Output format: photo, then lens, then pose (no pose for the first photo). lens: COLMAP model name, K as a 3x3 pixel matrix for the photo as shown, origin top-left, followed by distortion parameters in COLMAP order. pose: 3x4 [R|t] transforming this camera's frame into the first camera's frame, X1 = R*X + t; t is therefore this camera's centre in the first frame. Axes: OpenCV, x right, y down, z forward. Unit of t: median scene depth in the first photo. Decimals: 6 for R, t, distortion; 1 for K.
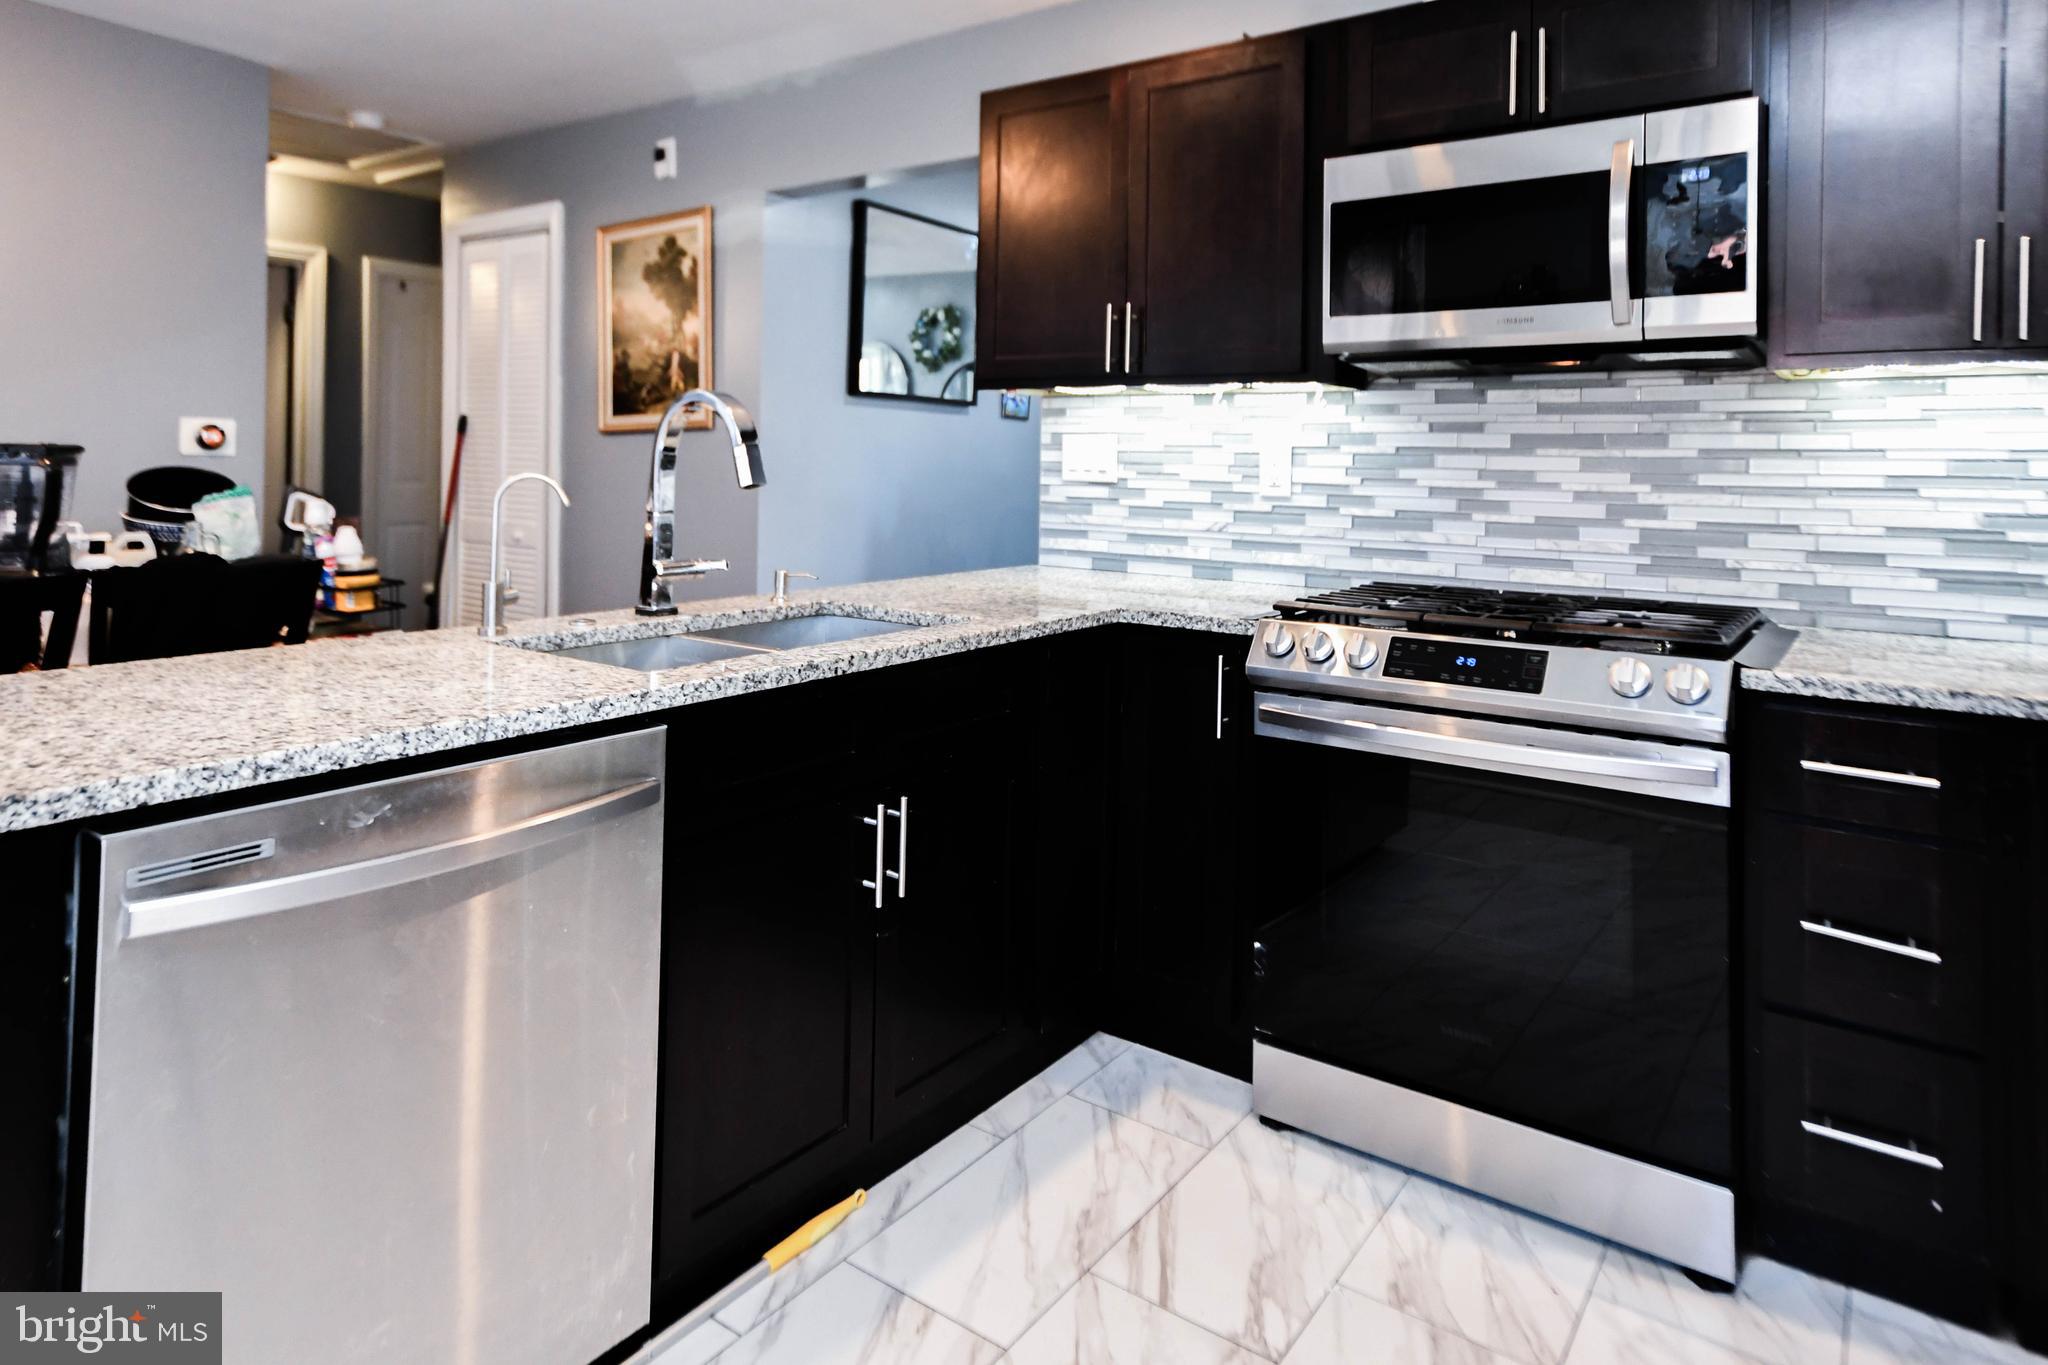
lens RADIAL K [[1179.7, 0, 1038.3], [0, 1179.7, 441.4], [0, 0, 1]] dist [0.003248, 0.008240]
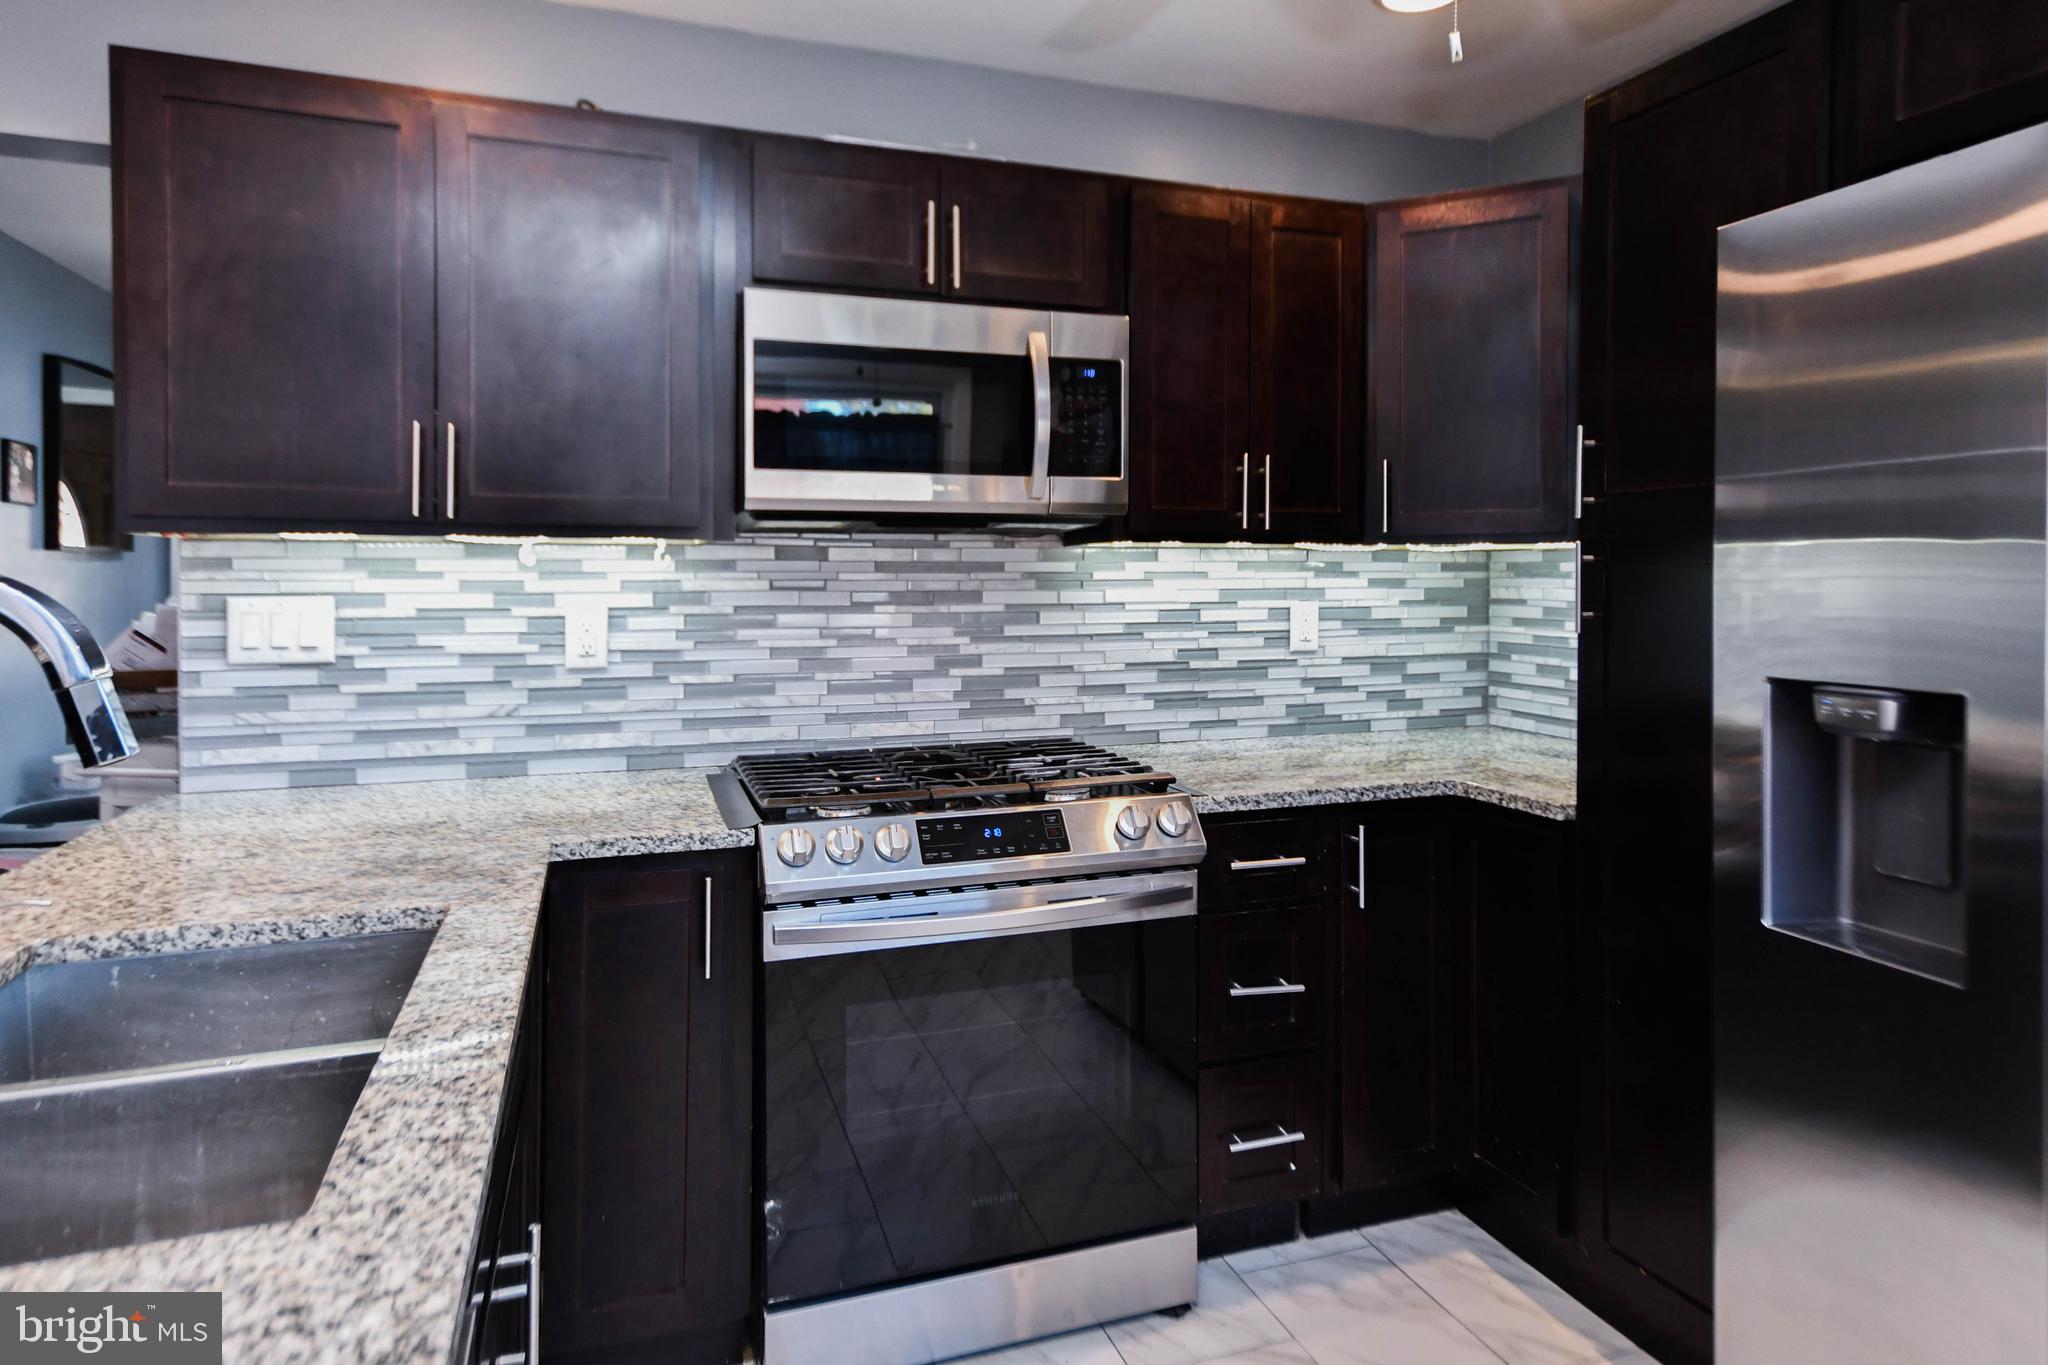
lens RADIAL K [[1179.7, 0, 1032.9], [0, 1179.7, 578.5], [0, 0, 1]] dist [0.003248, 0.008240]
pose [[0.583248, -0.014121, 0.812171, -0.339658], [-0.003402, 0.999798, 0.019826, -0.039792], [-0.812287, -0.014326, 0.583082, 0.303006]]
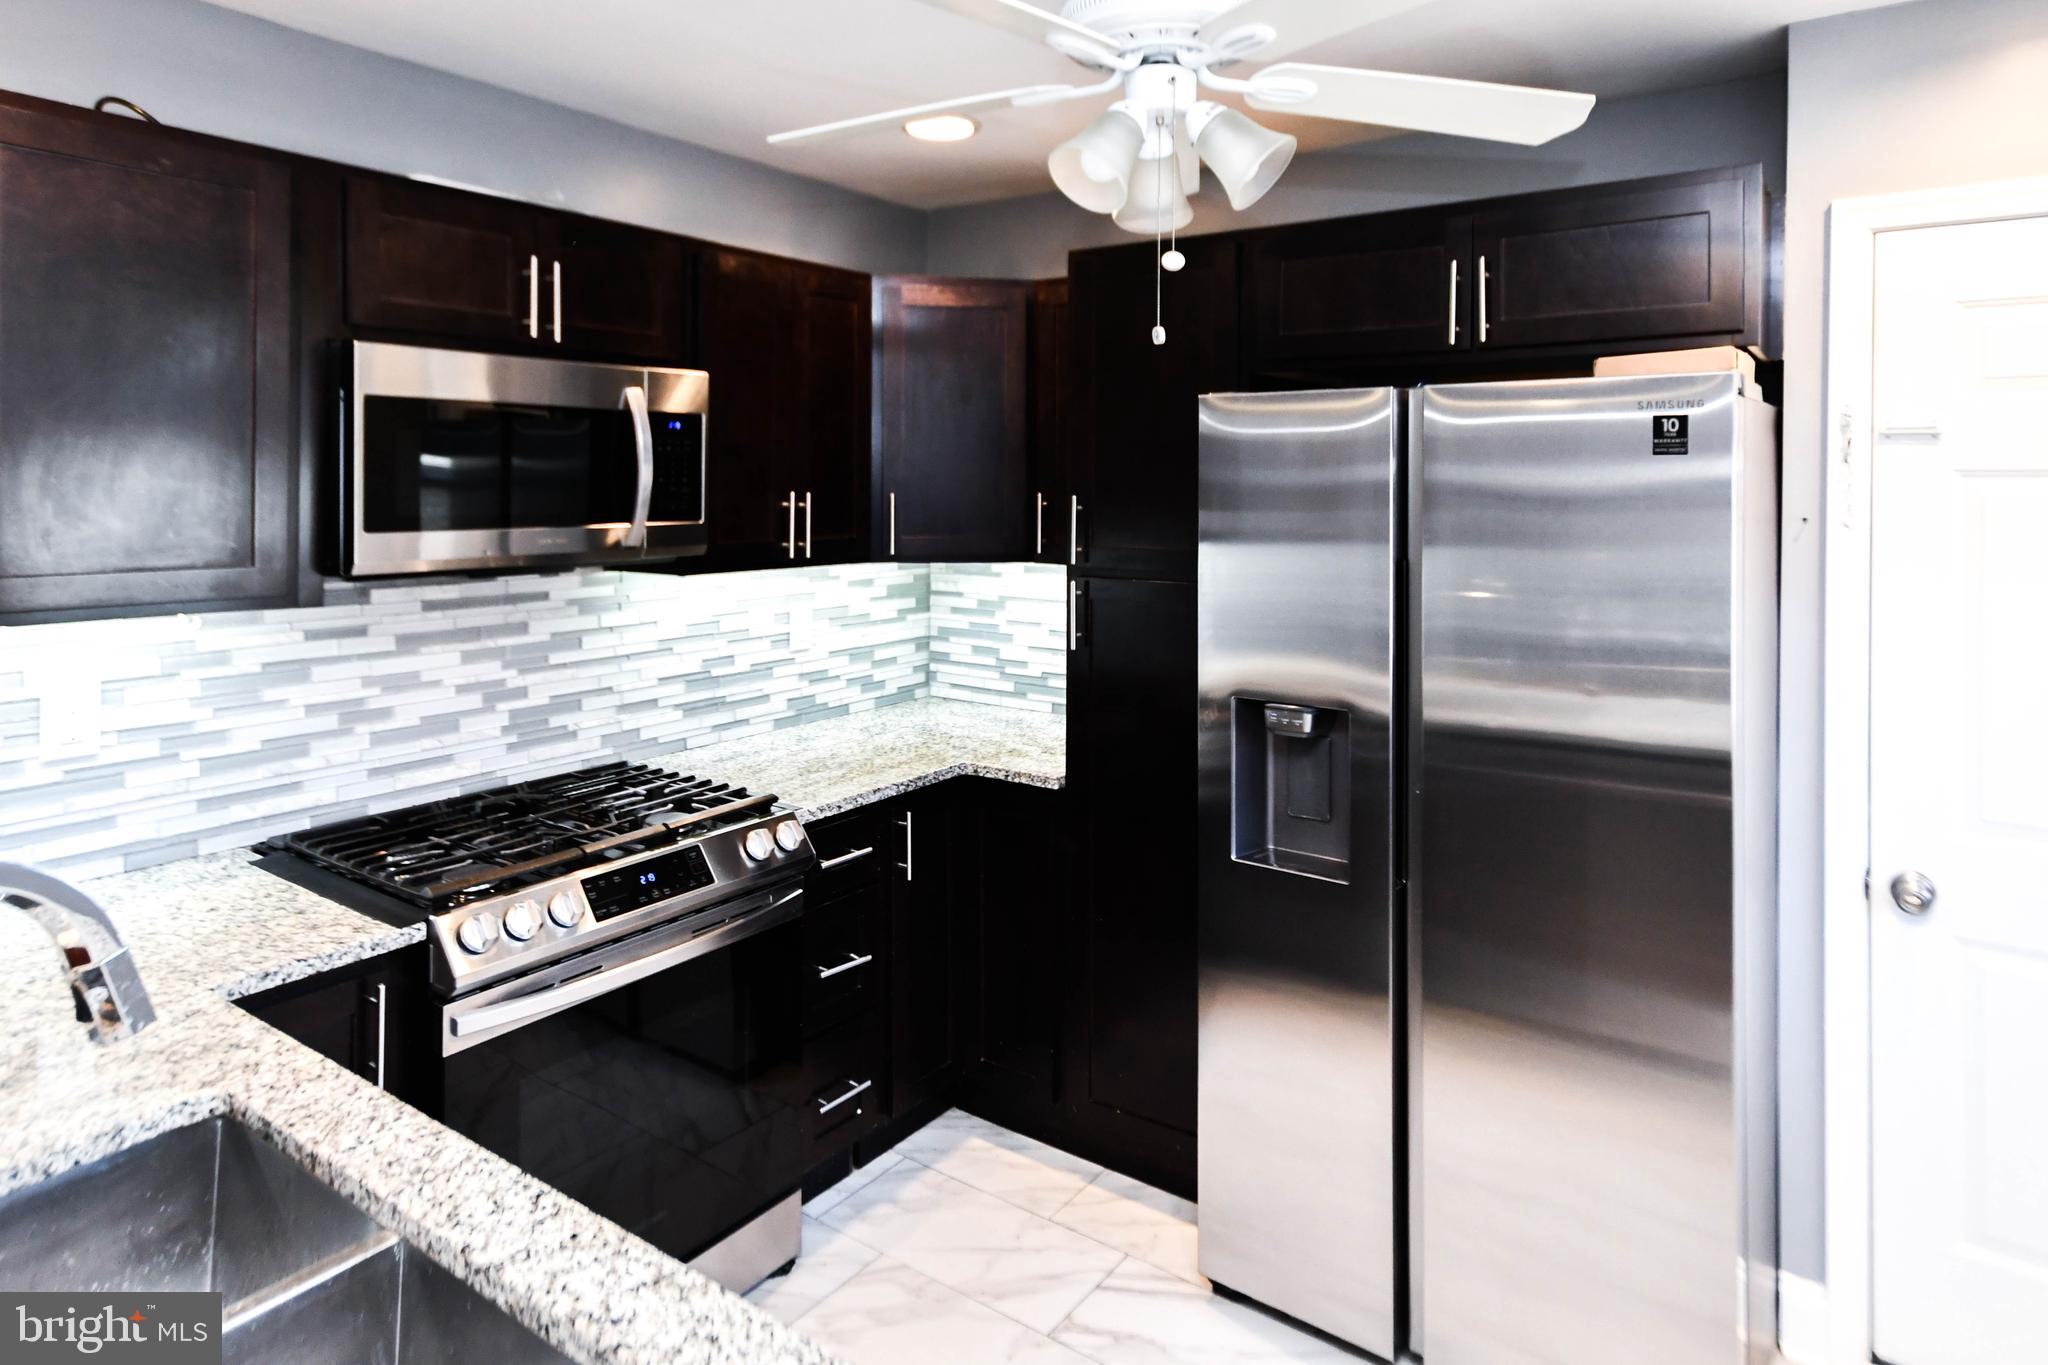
lens RADIAL K [[1179.7, 0, 1013.8], [0, 1179.7, 475.8], [0, 0, 1]] dist [0.003248, 0.008240]
pose [[0.027252, 0.000509, 0.999628, -0.560041], [-0.016930, 0.999857, -0.000048, -0.148955], [-0.999485, -0.016922, 0.027257, 0.502899]]
